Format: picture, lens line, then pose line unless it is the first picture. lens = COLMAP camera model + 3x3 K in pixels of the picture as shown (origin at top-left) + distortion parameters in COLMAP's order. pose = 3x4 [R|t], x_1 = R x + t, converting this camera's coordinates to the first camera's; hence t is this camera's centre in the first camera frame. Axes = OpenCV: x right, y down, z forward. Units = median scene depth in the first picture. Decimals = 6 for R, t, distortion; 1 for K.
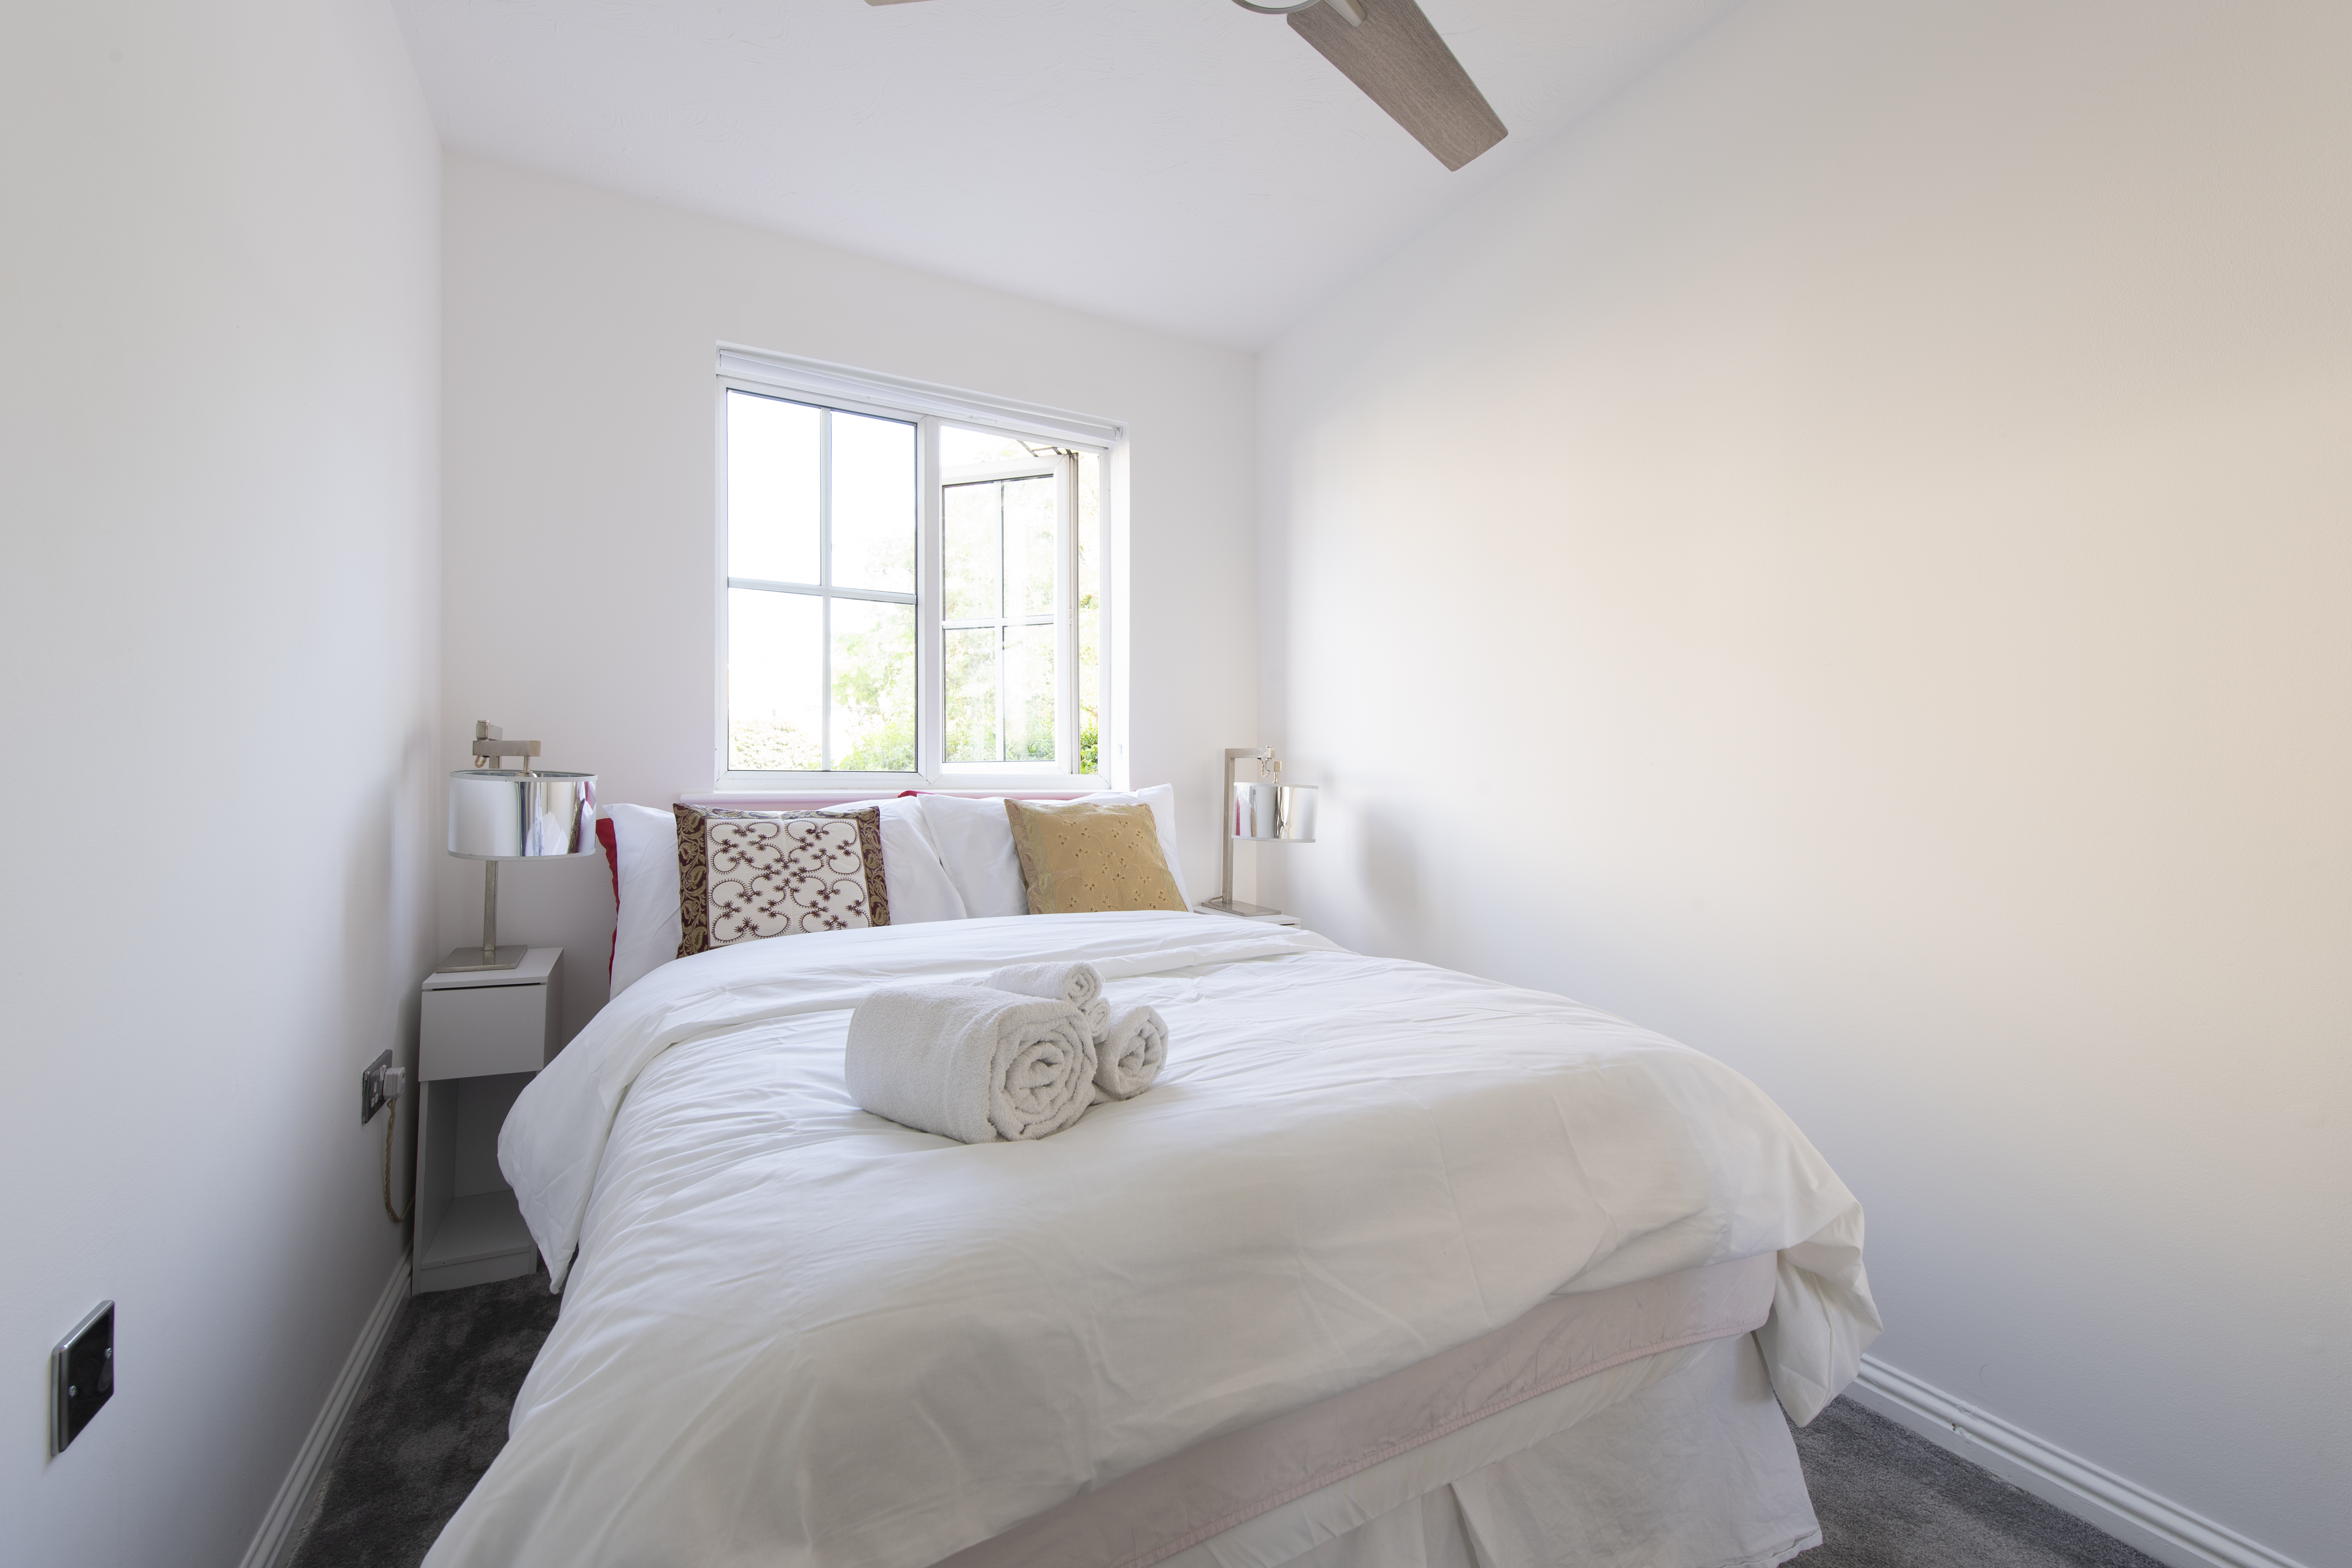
lens RADIAL K [[943.5, 0, 1164.8], [0, 943.5, 777.3], [0, 0, 1]] dist [0.009716, -0.003644]
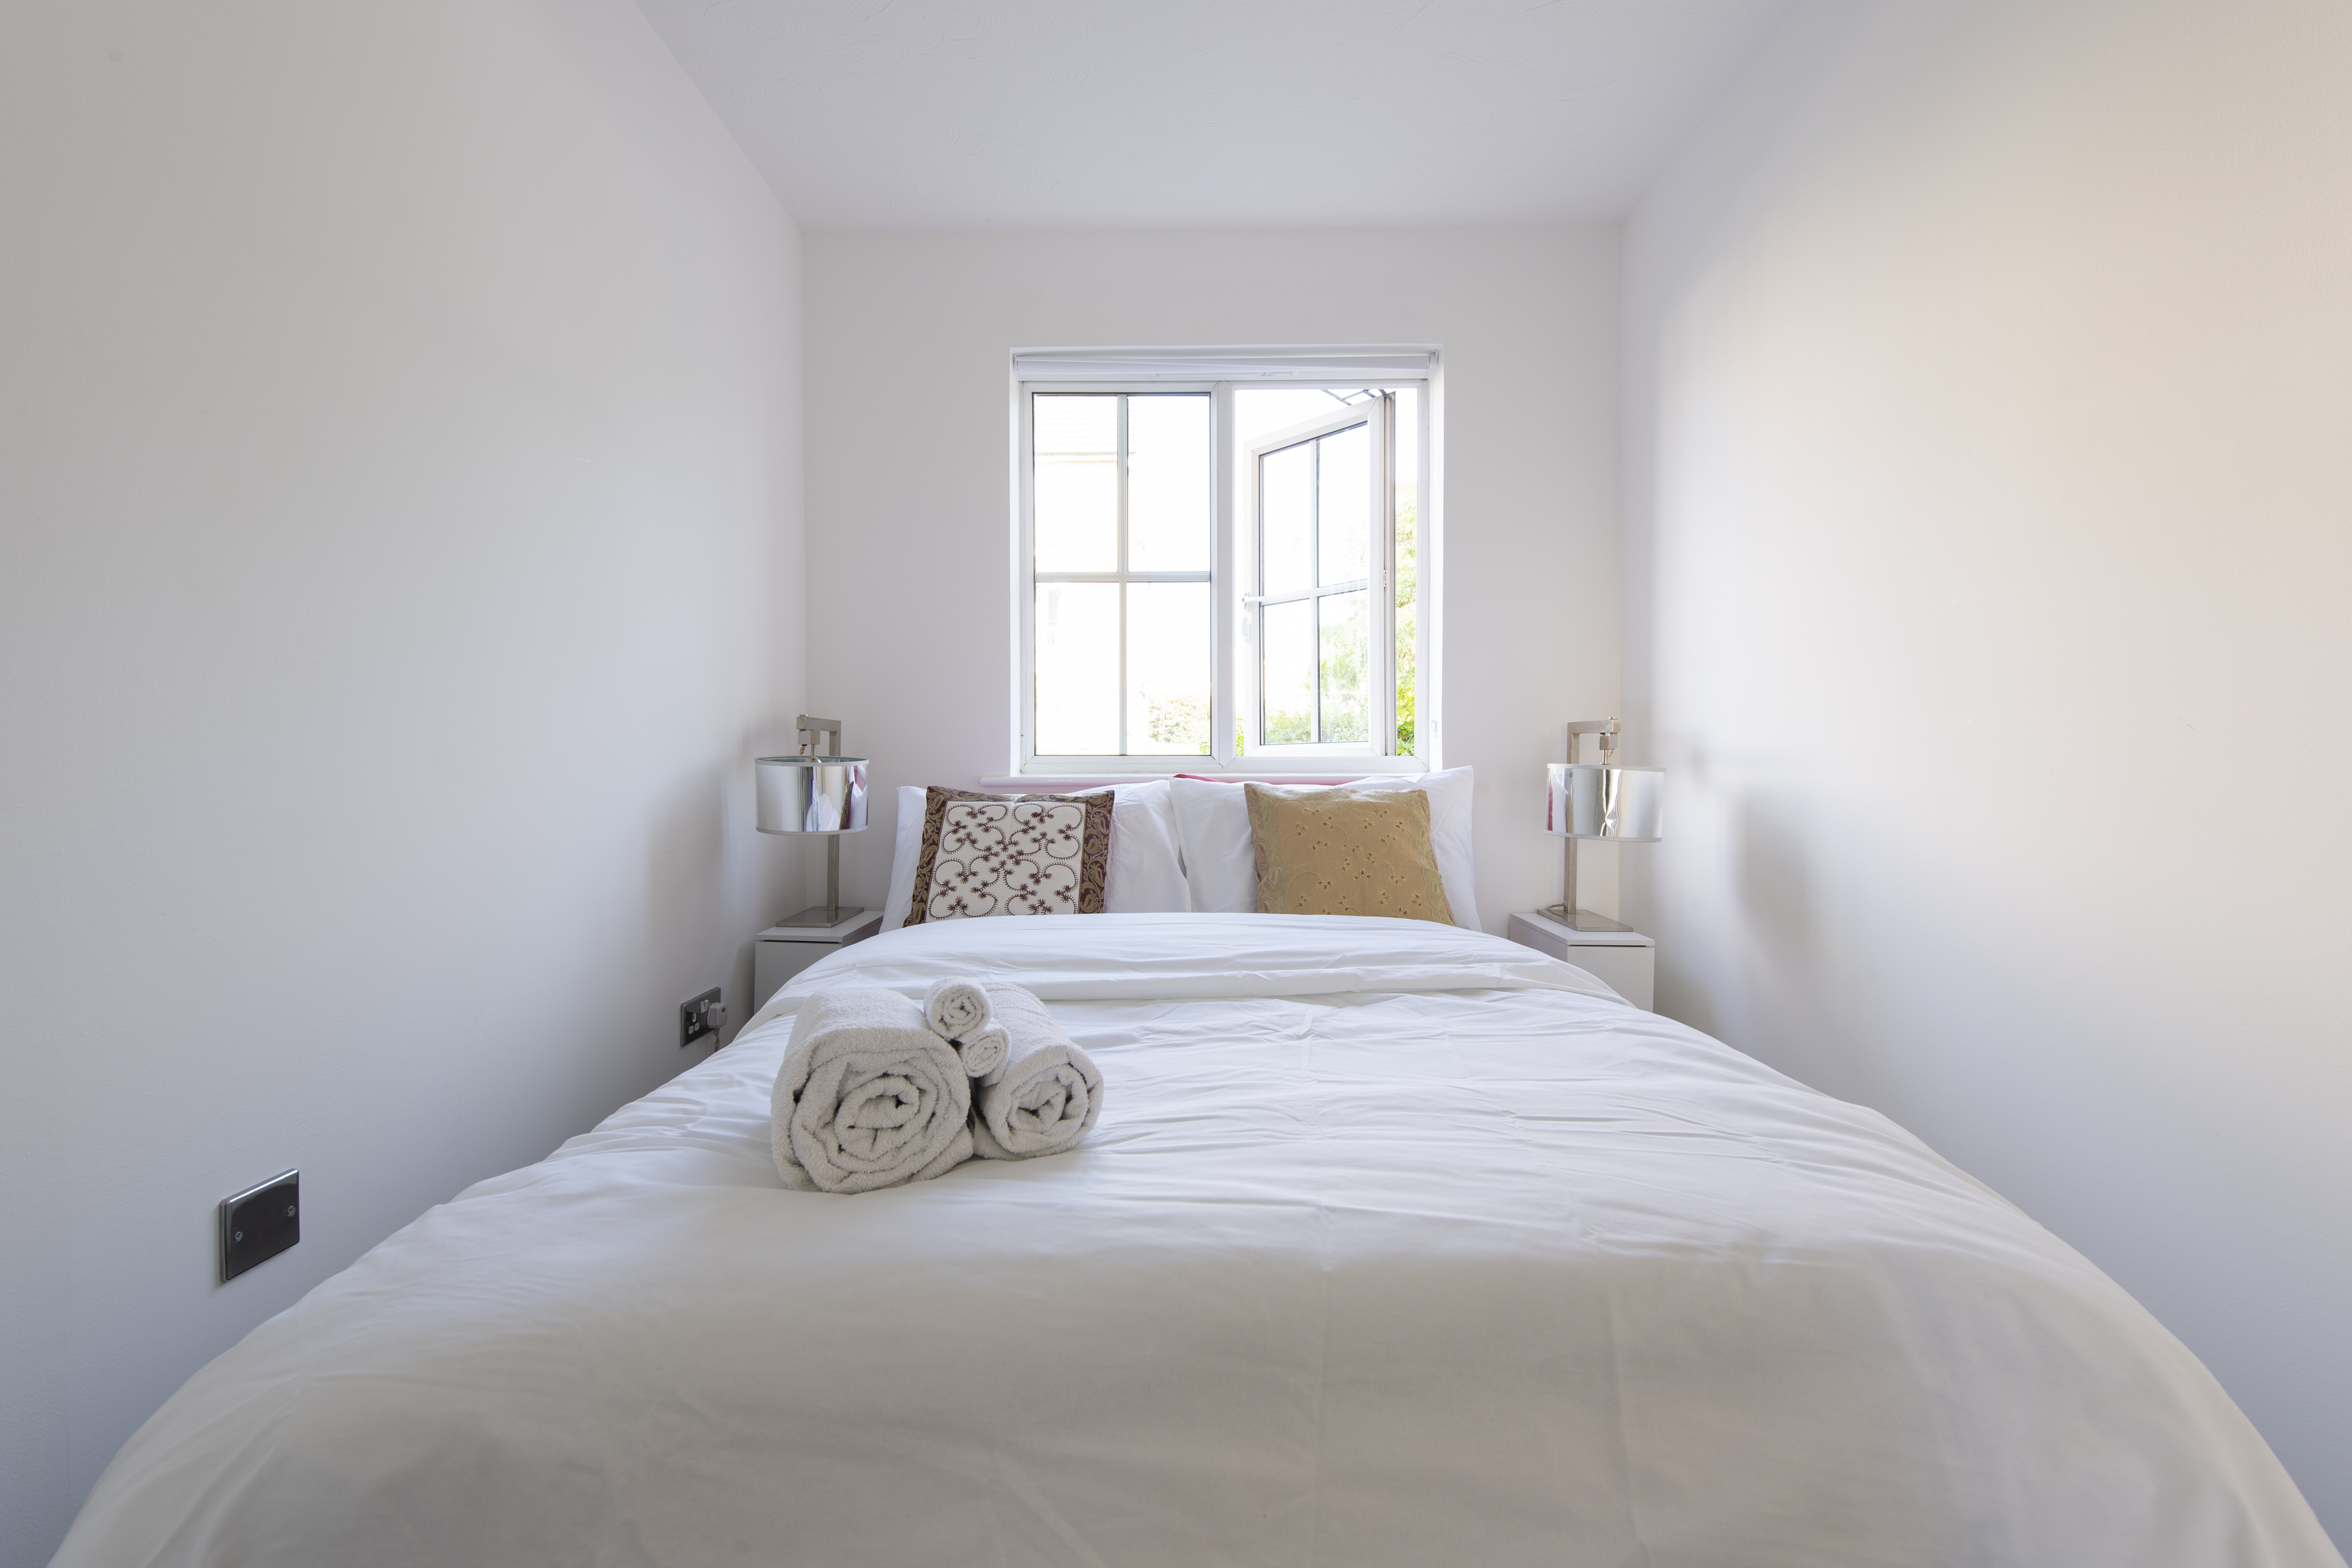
lens RADIAL K [[943.5, 0, 1174.9], [0, 943.5, 778.4], [0, 0, 1]] dist [0.009716, -0.003644]
pose [[0.880109, 0.001767, -0.474768, 0.241989], [0.006864, 0.999841, 0.016444, 0.003170], [0.474722, -0.017731, 0.879957, 0.194036]]
